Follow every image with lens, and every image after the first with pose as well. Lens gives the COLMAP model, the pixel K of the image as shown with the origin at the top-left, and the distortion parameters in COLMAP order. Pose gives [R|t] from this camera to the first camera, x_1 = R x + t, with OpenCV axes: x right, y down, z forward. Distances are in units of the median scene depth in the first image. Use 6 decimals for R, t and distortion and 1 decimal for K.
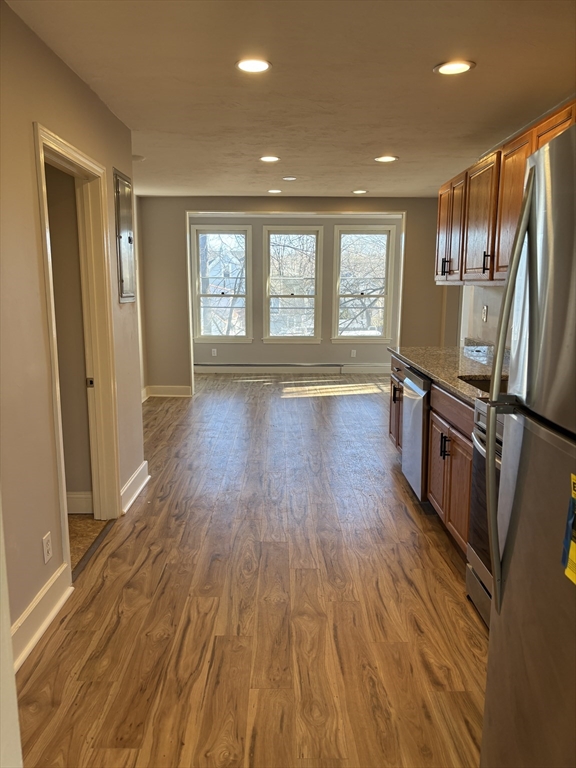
lens RADIAL K [[586.3, 0, 291.1], [0, 586.3, 384.8], [0, 0, 1]] dist [0.047782, -0.051384]
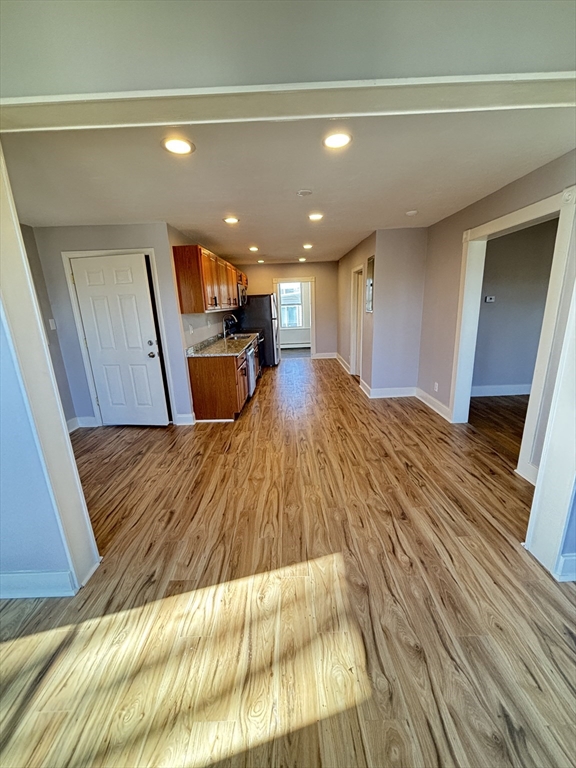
lens RADIAL K [[309.1, 0, 287.7], [0, 309.1, 389.9], [0, 0, 1]] dist [-0.005319, 0.000765]
pose [[-0.999195, 0.033565, 0.021993, 0.021592], [0.039783, 0.900297, 0.433453, -0.275679], [-0.005251, 0.433979, -0.900908, 1.517914]]
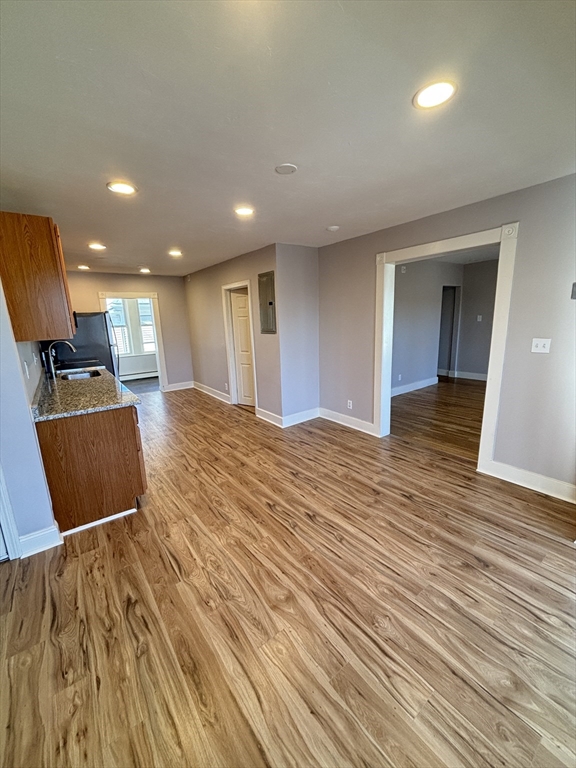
lens RADIAL K [[309.1, 0, 290.4], [0, 309.1, 389.5], [0, 0, 1]] dist [-0.005319, 0.000765]
pose [[-0.804284, 0.164622, -0.570988, 0.216474], [-0.066768, 0.929744, 0.362104, -0.241166], [0.590482, 0.329358, -0.736786, 1.299668]]
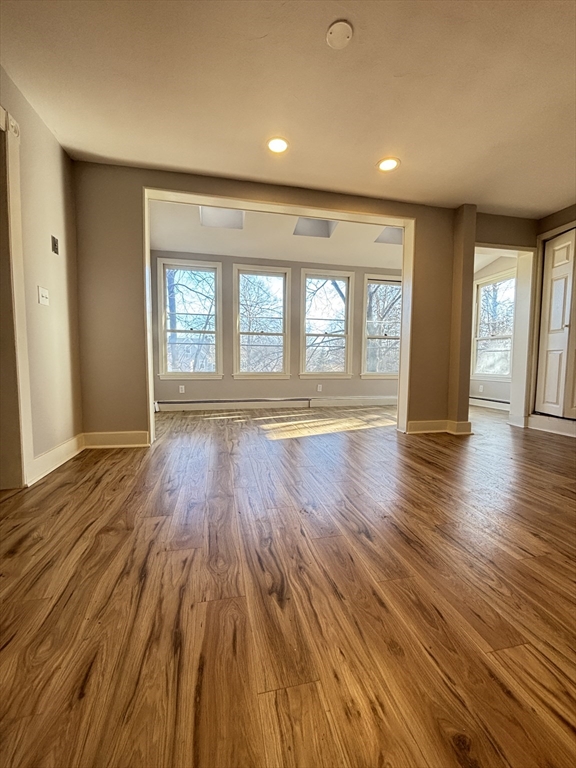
lens RADIAL K [[309.1, 0, 293.7], [0, 309.1, 382.5], [0, 0, 1]] dist [-0.005319, 0.000765]
pose [[0.975242, -0.010957, 0.220869, -0.104283], [0.033067, 0.994768, -0.096661, -0.017580], [-0.218654, 0.101571, 0.970502, 0.756702]]
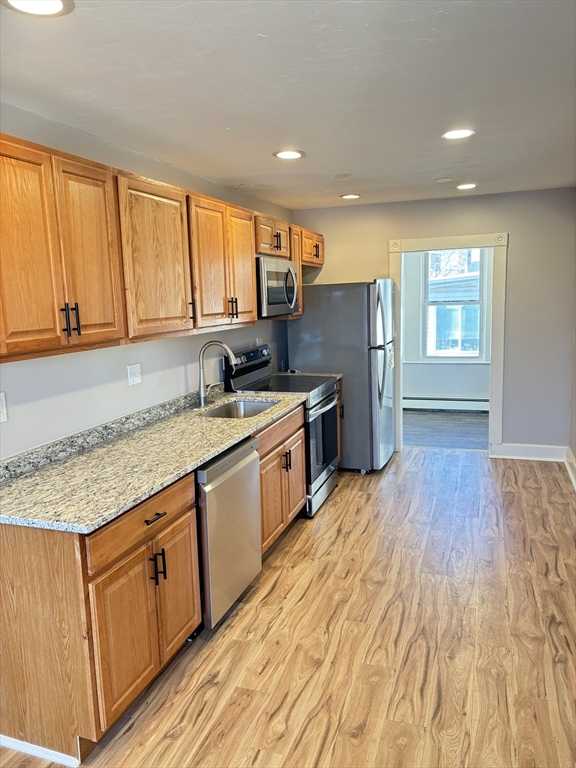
lens RADIAL K [[586.3, 0, 287.4], [0, 586.3, 386.2], [0, 0, 1]] dist [0.047782, -0.051384]
pose [[-0.941174, -0.024543, 0.337030, -0.074361], [0.088212, 0.944934, 0.315148, -0.225991], [-0.326206, 0.326339, -0.887182, 1.097955]]
